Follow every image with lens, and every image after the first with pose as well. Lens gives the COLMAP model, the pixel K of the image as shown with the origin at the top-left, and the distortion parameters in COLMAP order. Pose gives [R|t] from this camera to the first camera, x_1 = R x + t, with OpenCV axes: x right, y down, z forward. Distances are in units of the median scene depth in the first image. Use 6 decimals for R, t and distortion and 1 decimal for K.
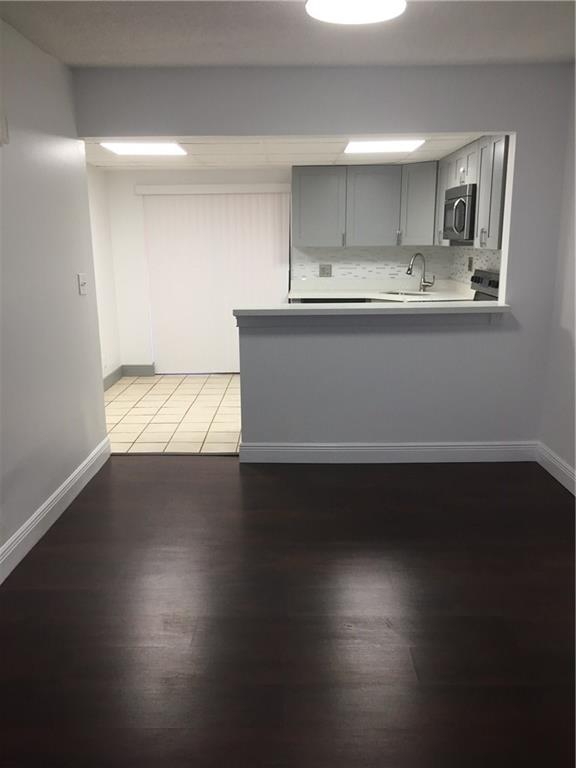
lens RADIAL K [[631.1, 0, 288.0], [0, 631.1, 384.0], [0, 0, 1]] dist [0.000238, -0.011636]
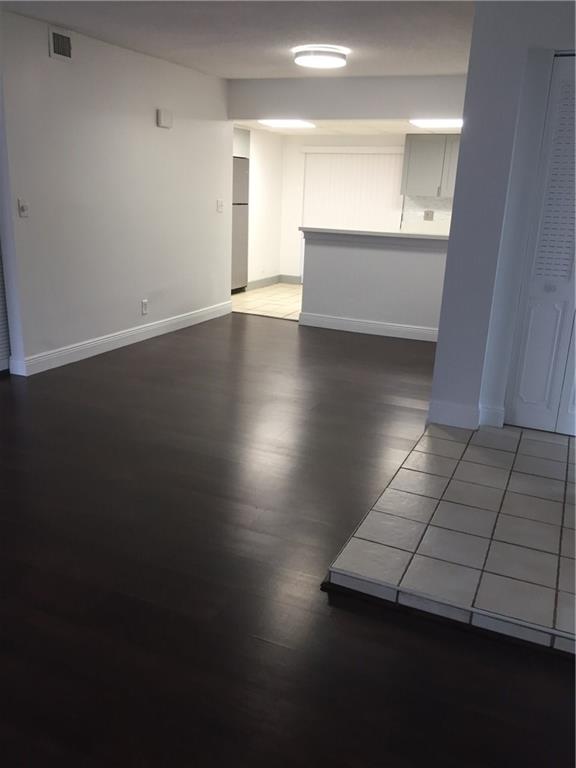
lens RADIAL K [[631.1, 0, 288.0], [0, 631.1, 384.0], [0, 0, 1]] dist [0.000238, -0.011636]
pose [[0.912690, 0.155639, -0.377854, 0.363432], [-0.131256, 0.987289, 0.089623, 0.091483], [0.386999, -0.032202, 0.921517, -0.346692]]
